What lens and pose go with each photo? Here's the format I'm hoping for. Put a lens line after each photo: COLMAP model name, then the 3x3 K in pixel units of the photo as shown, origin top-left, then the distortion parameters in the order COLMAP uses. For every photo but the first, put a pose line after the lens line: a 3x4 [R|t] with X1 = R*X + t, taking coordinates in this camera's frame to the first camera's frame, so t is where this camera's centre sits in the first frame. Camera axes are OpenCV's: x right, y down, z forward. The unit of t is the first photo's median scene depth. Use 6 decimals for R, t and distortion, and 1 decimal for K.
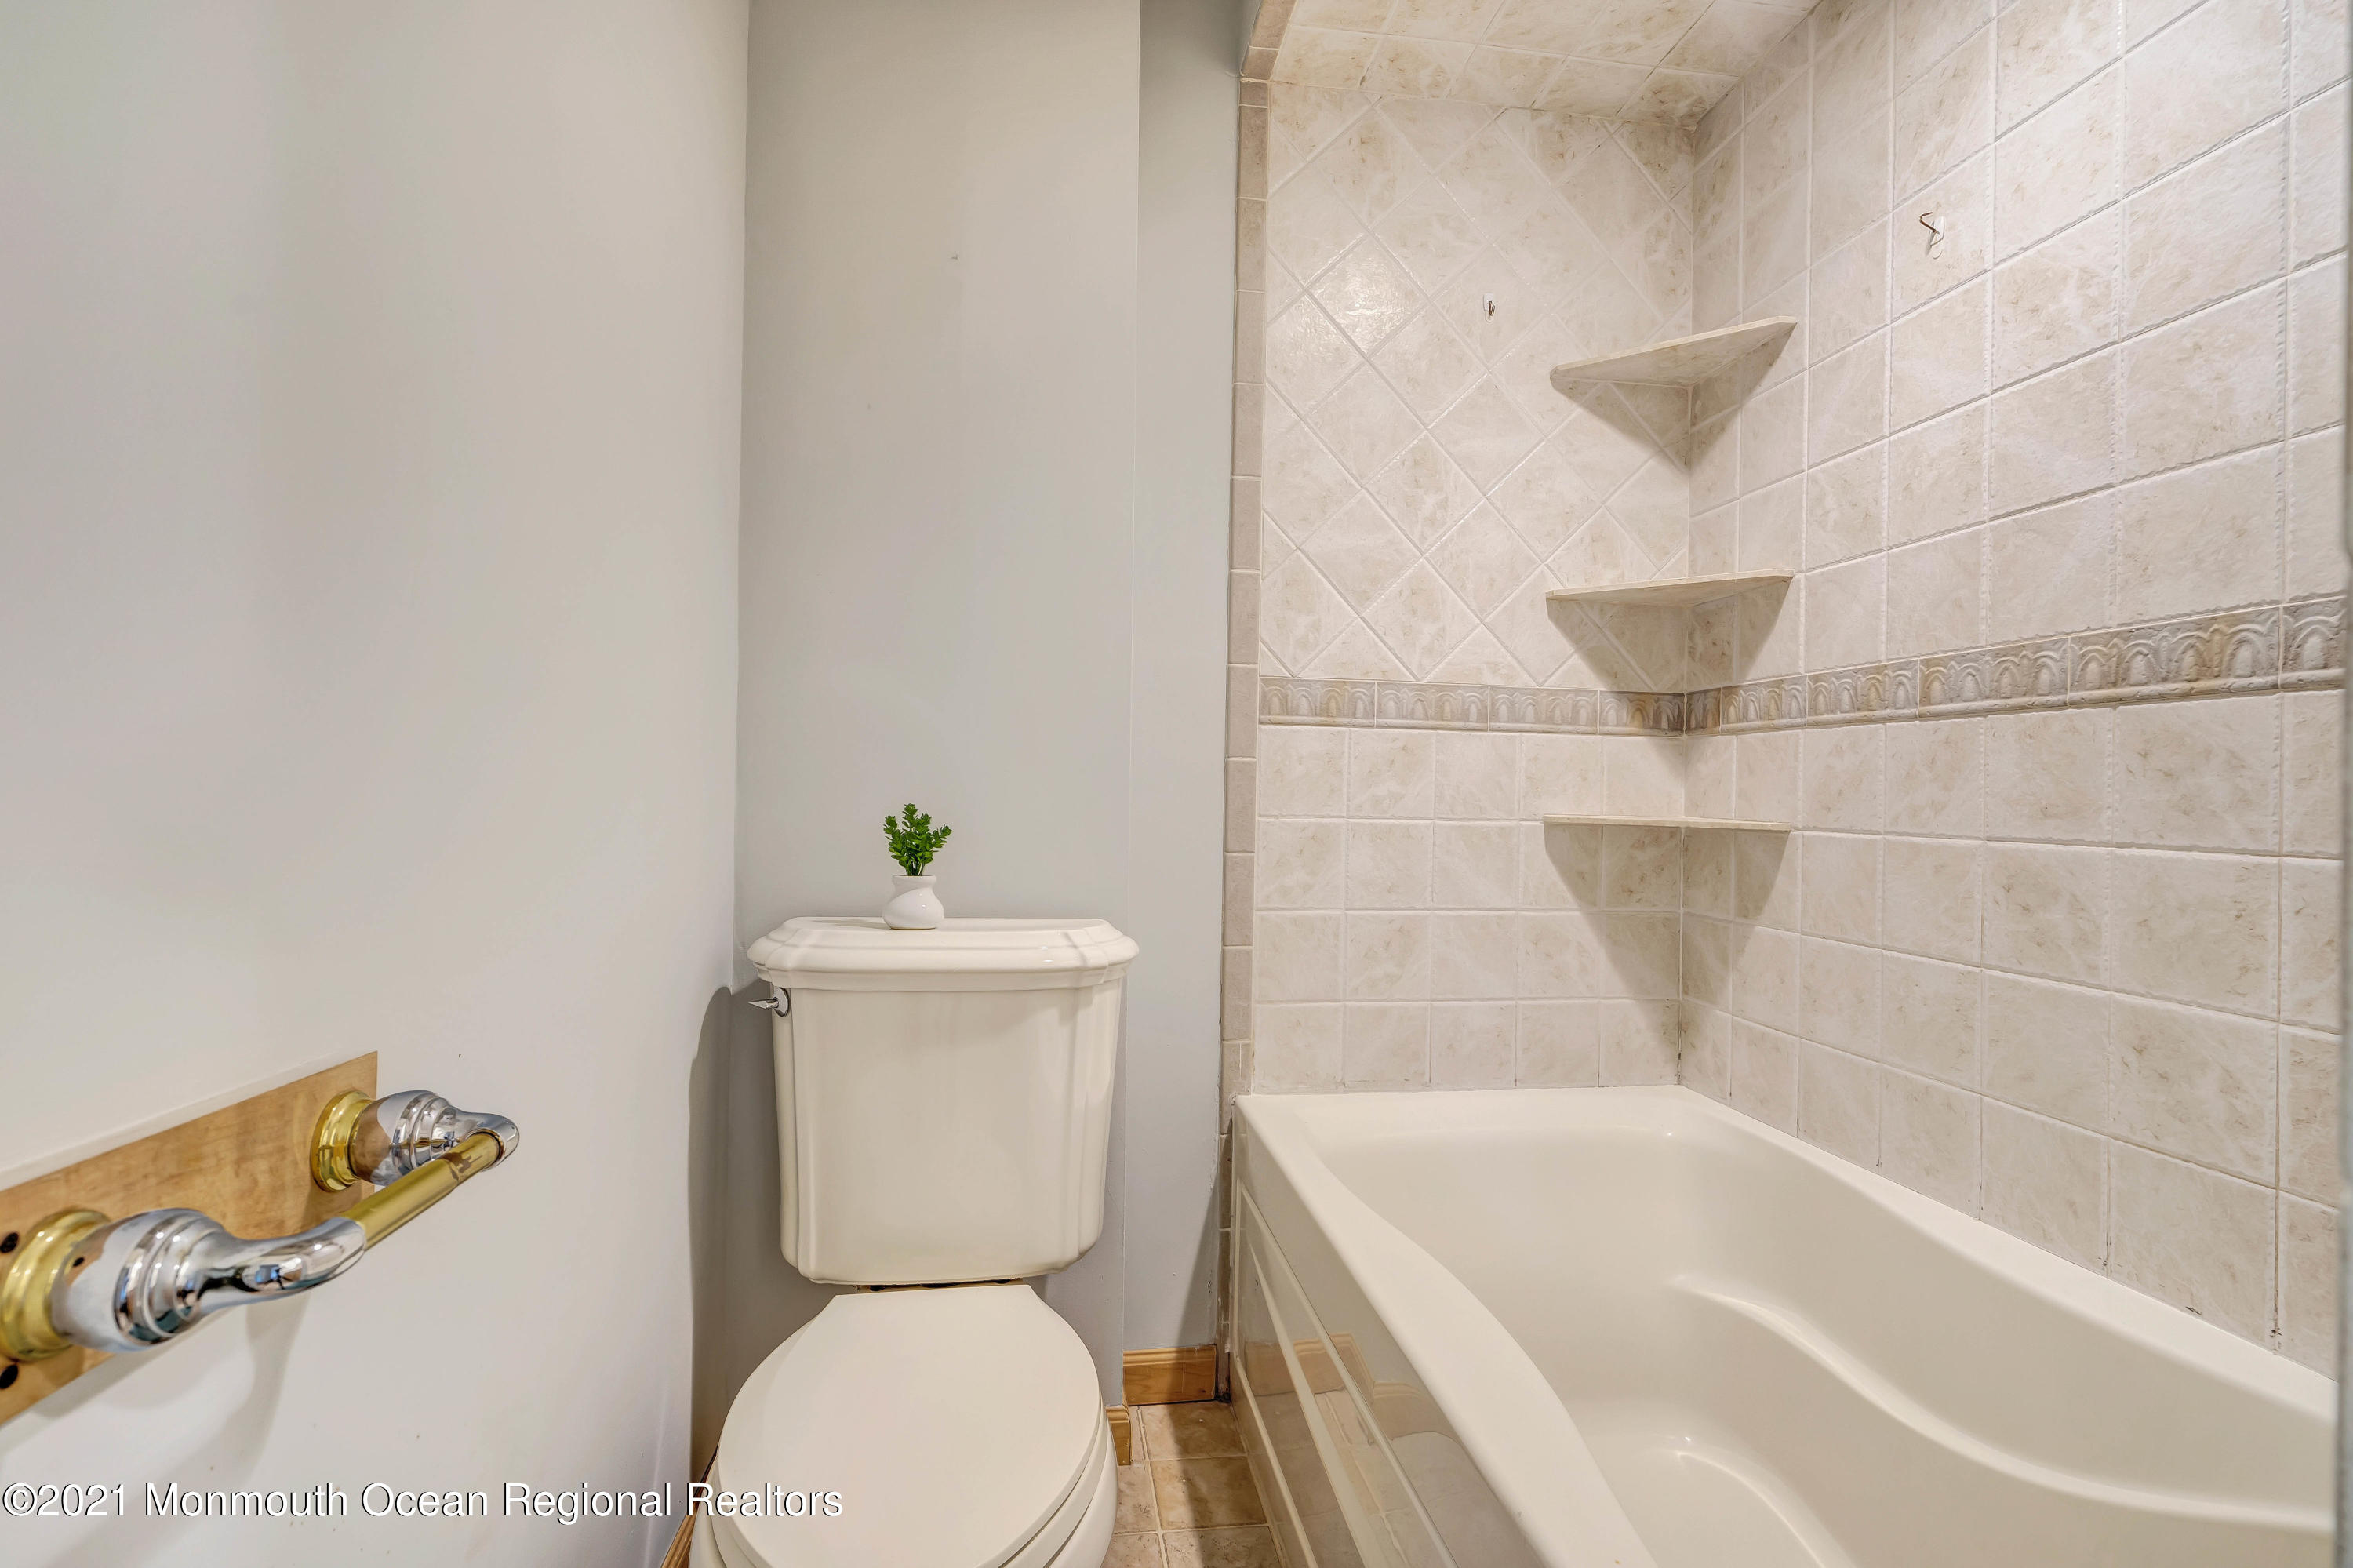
lens RADIAL K [[1058.6, 0, 1175.7], [0, 1058.6, 789.4], [0, 0, 1]] dist [-0.013339, -0.000167]
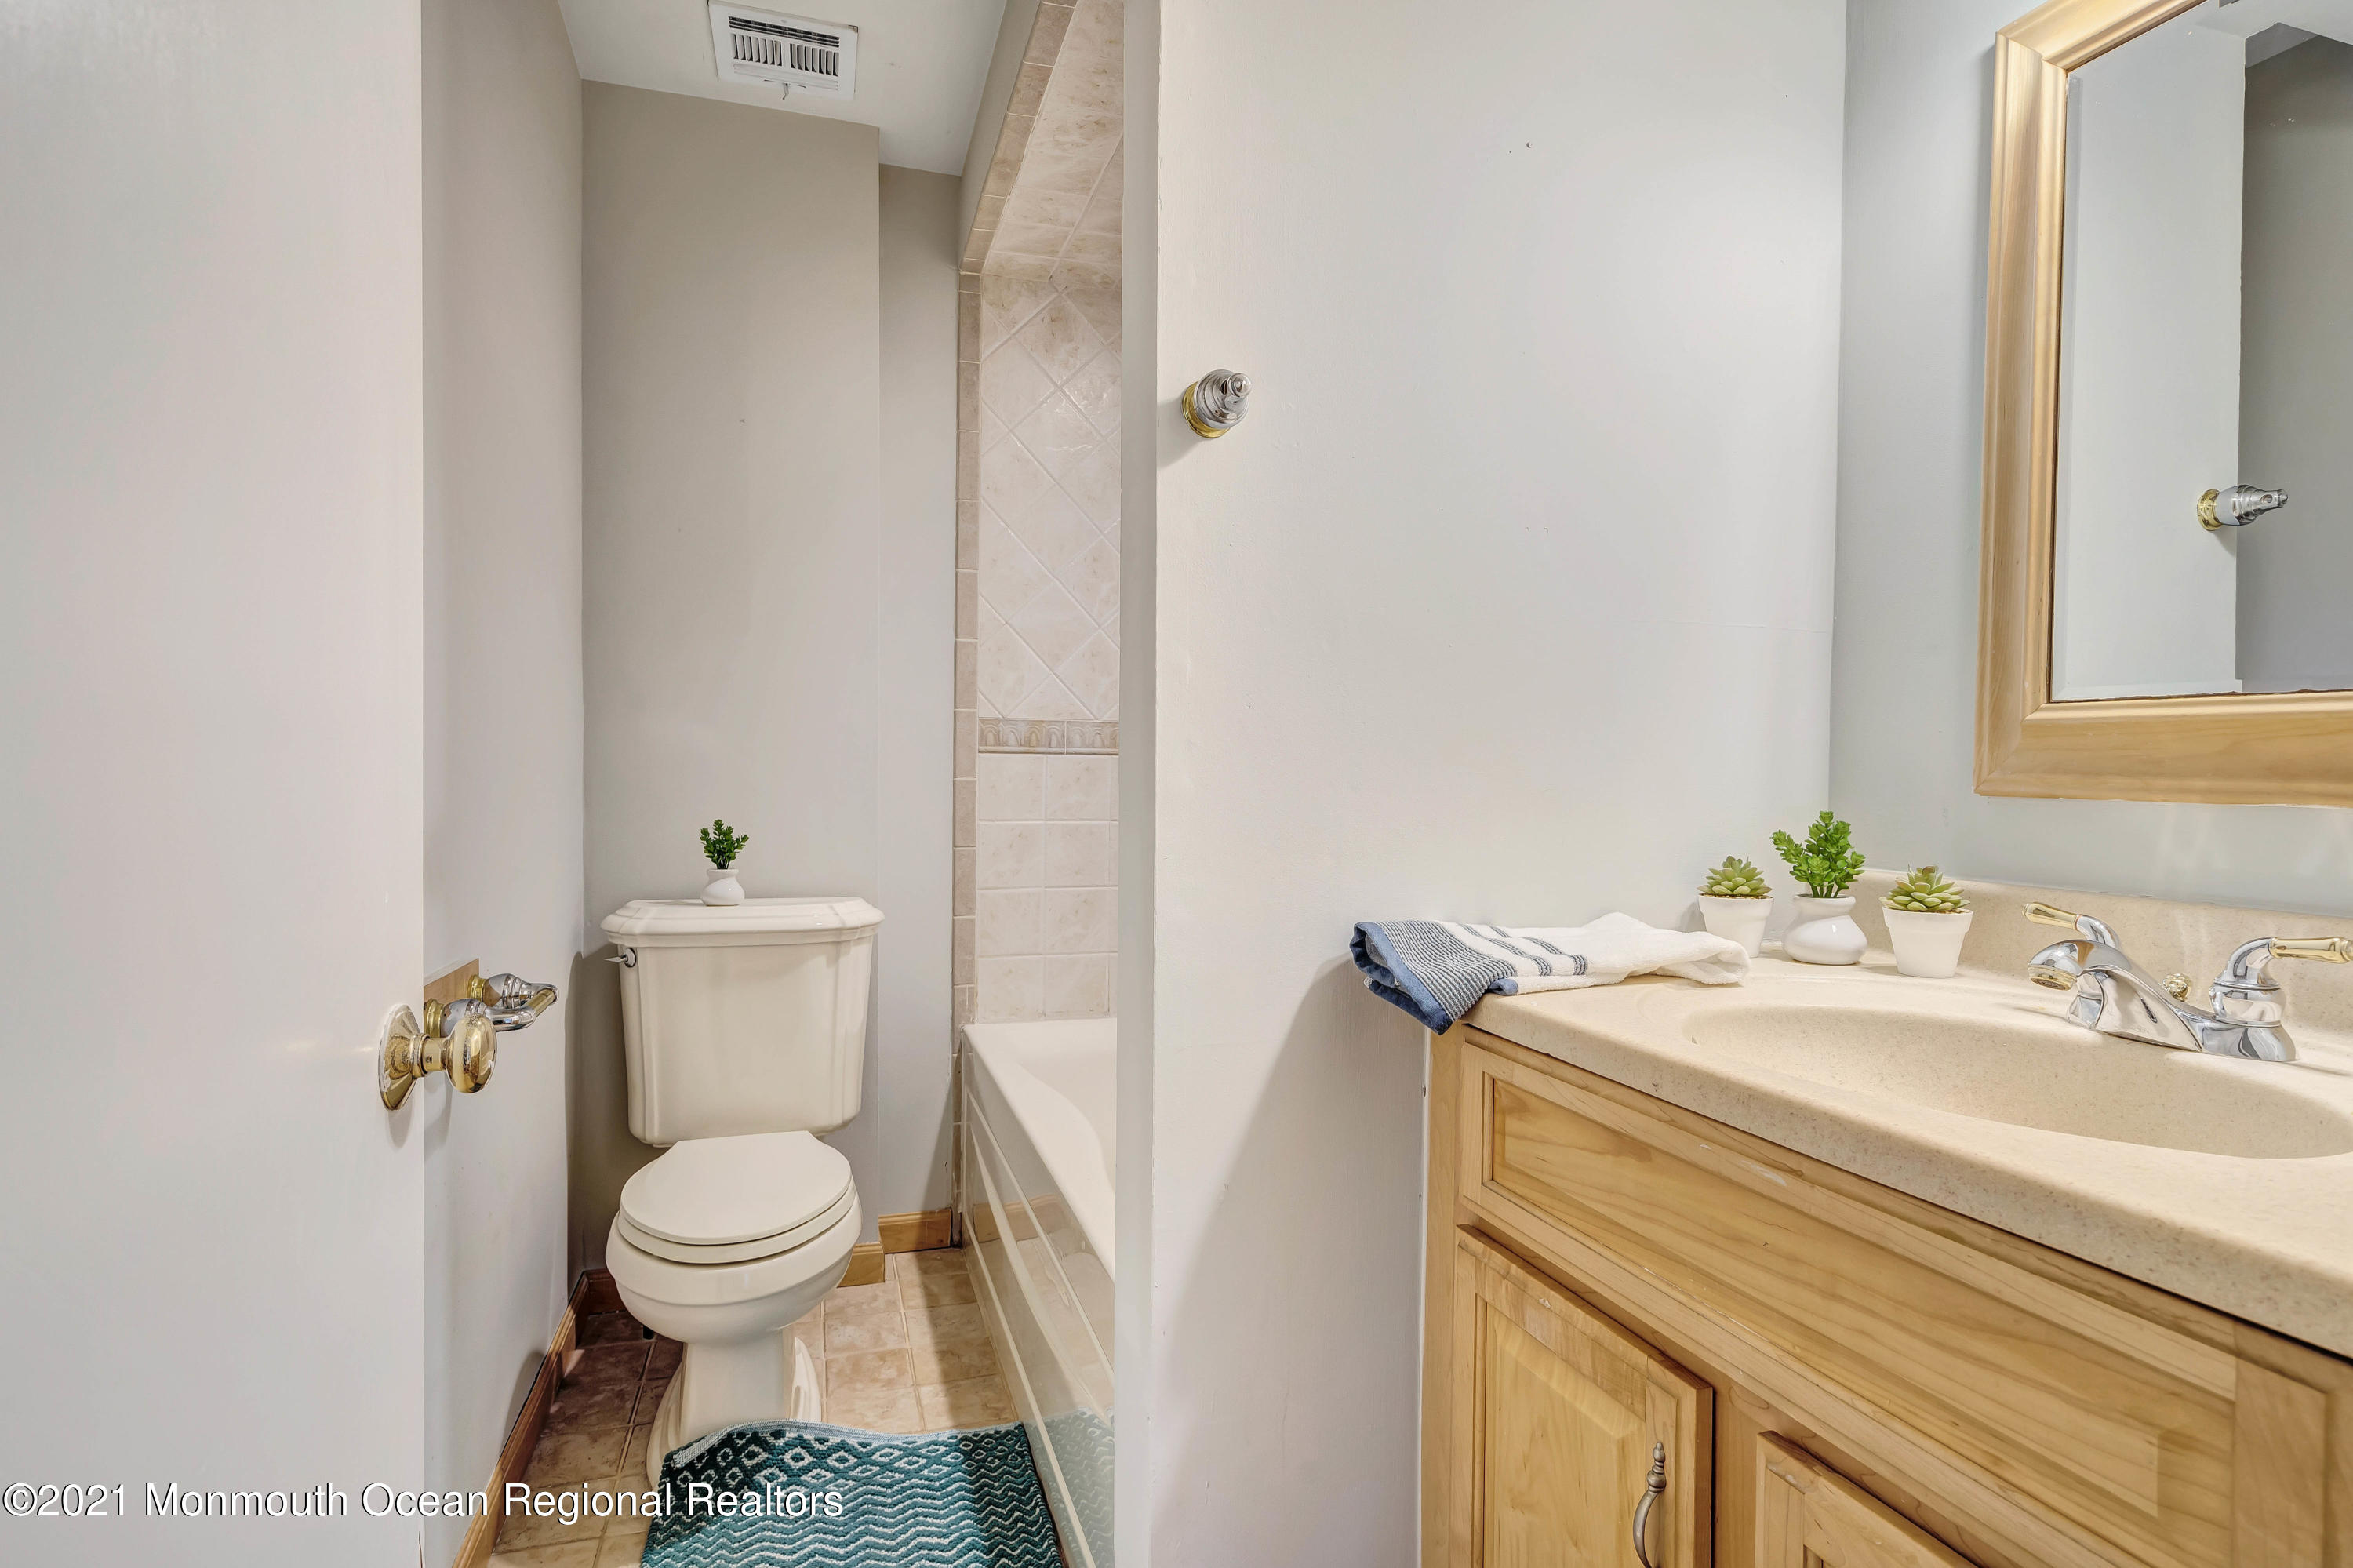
lens RADIAL K [[1208.4, 0, 1180.9], [0, 1208.4, 790.7], [0, 0, 1]] dist [0.000611, 0.000094]
pose [[0.986628, -0.010346, 0.162662, 0.083866], [0.006771, 0.999724, 0.022518, -0.047193], [-0.162850, -0.021116, 0.986425, -0.587770]]
